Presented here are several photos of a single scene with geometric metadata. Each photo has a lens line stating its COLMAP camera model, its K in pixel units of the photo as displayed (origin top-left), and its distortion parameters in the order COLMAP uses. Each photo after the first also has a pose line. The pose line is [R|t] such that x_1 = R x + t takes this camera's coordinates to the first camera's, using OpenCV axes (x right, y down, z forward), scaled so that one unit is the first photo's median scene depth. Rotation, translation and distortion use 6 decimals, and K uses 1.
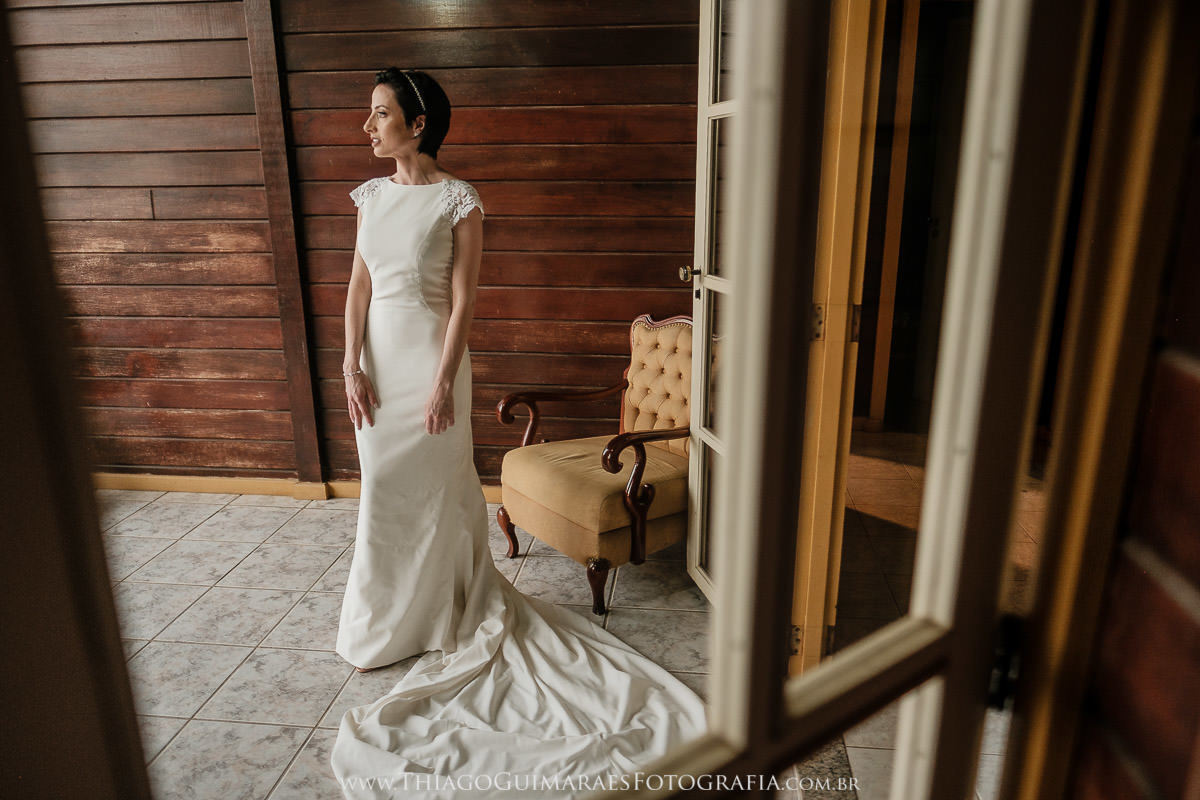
lens RADIAL K [[851.3, 0, 605.0], [0, 851.3, 397.5], [0, 0, 1]] dist [0.002999, -0.003185]
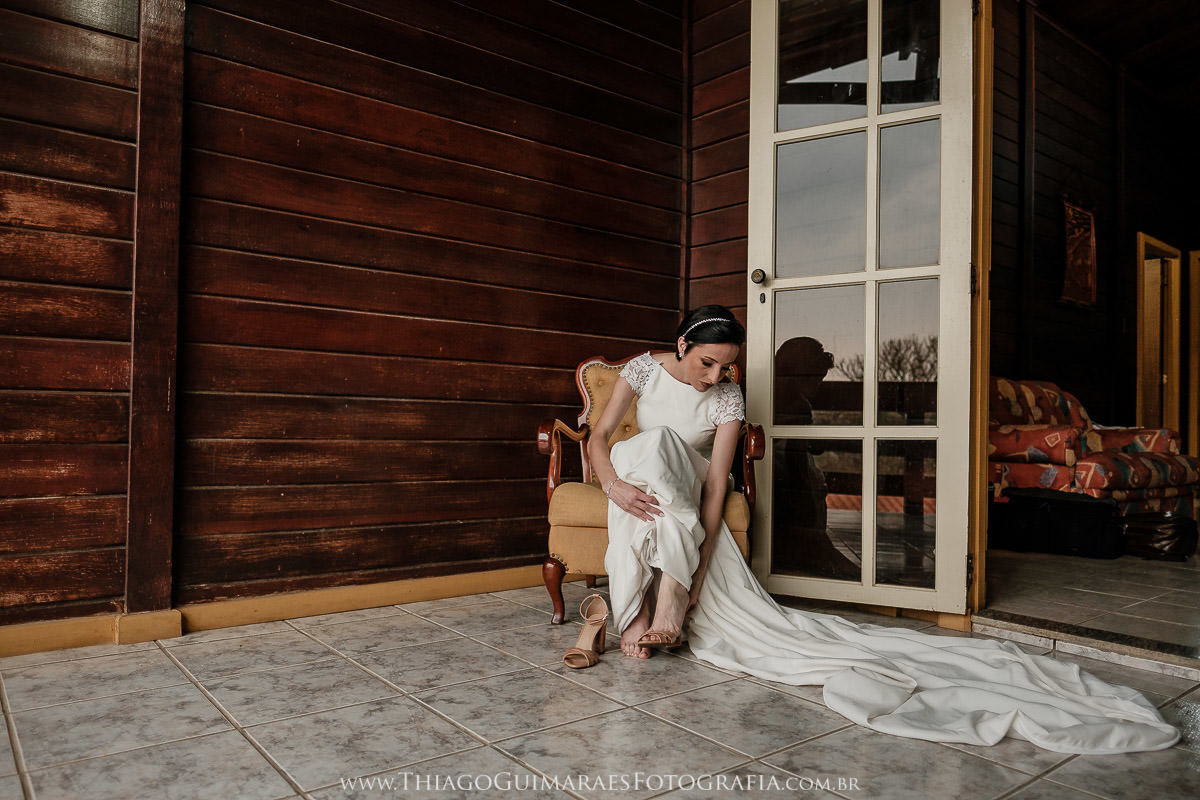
lens RADIAL K [[851.3, 0, 605.6], [0, 851.3, 399.6], [0, 0, 1]] dist [0.002999, -0.003185]
pose [[0.695345, 0.039124, 0.717611, -0.596283], [0.170072, 0.961197, -0.217199, 0.150439], [-0.698263, 0.273074, 0.661709, 0.347778]]
